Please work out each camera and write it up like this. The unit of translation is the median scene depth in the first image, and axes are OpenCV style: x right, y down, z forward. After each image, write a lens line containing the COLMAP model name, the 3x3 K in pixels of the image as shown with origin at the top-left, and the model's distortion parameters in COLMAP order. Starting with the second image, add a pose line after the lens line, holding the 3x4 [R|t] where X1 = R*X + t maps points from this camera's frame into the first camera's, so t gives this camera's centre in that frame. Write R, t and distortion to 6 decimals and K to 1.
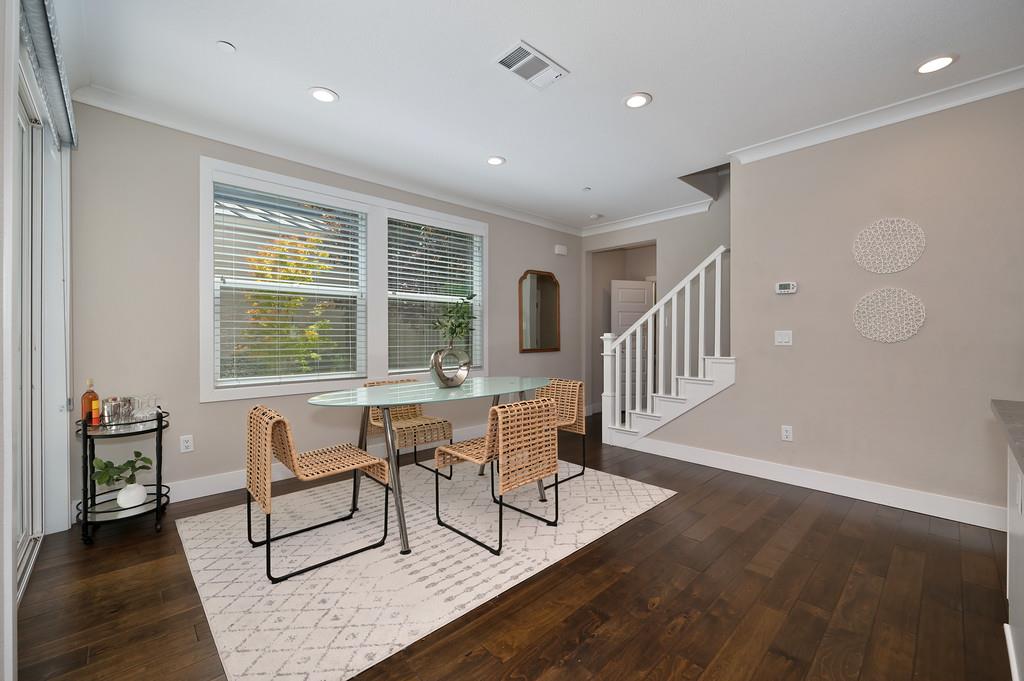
lens RADIAL K [[421.1, 0, 509.9], [0, 421.1, 337.1], [0, 0, 1]] dist [-0.004199, -0.000171]
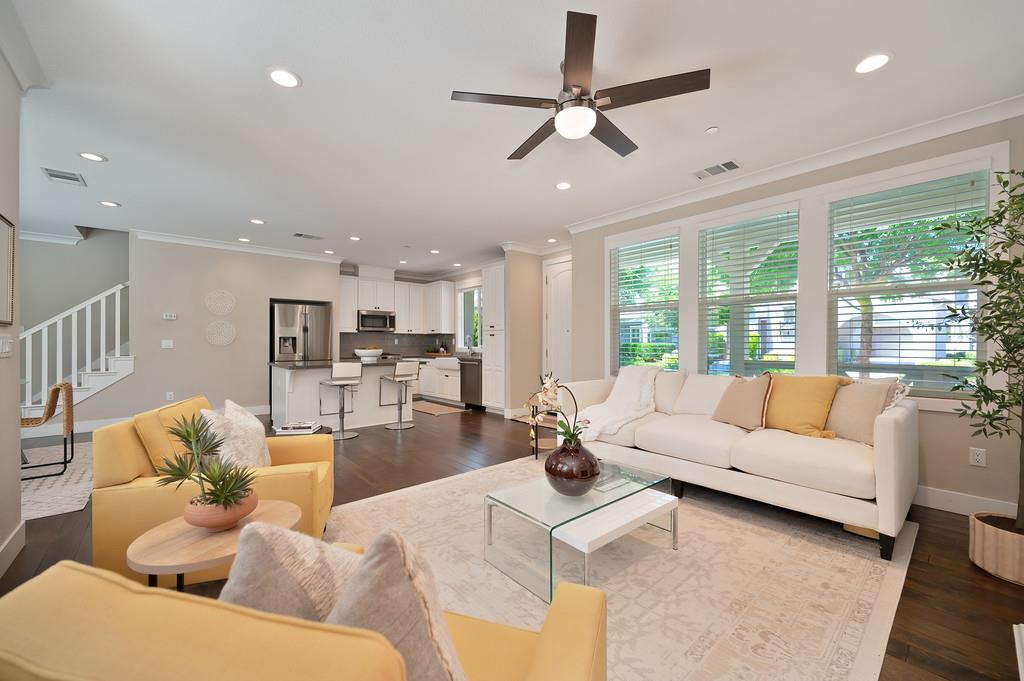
lens RADIAL K [[406.7, 0, 512.7], [0, 406.7, 343.7], [0, 0, 1]] dist [0.000100, 0.000012]
pose [[0.043225, 0.001762, 0.999064, -0.989420], [0.007513, 0.999970, -0.002089, 0.014669], [-0.999037, 0.007596, 0.043211, -0.531569]]
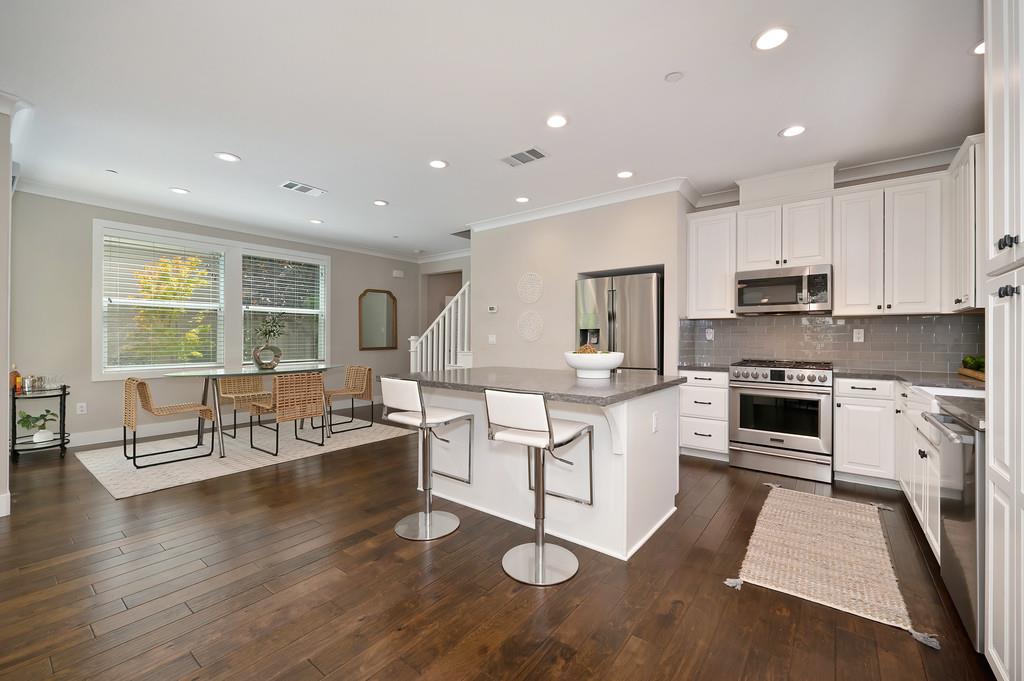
lens RADIAL K [[421.1, 0, 514.0], [0, 421.1, 336.1], [0, 0, 1]] dist [-0.004199, -0.000171]
pose [[0.987019, 0.001718, 0.160595, 0.451852], [-0.000419, 0.999967, -0.008124, 0.003682], [-0.160604, 0.007951, 0.986987, -0.638537]]
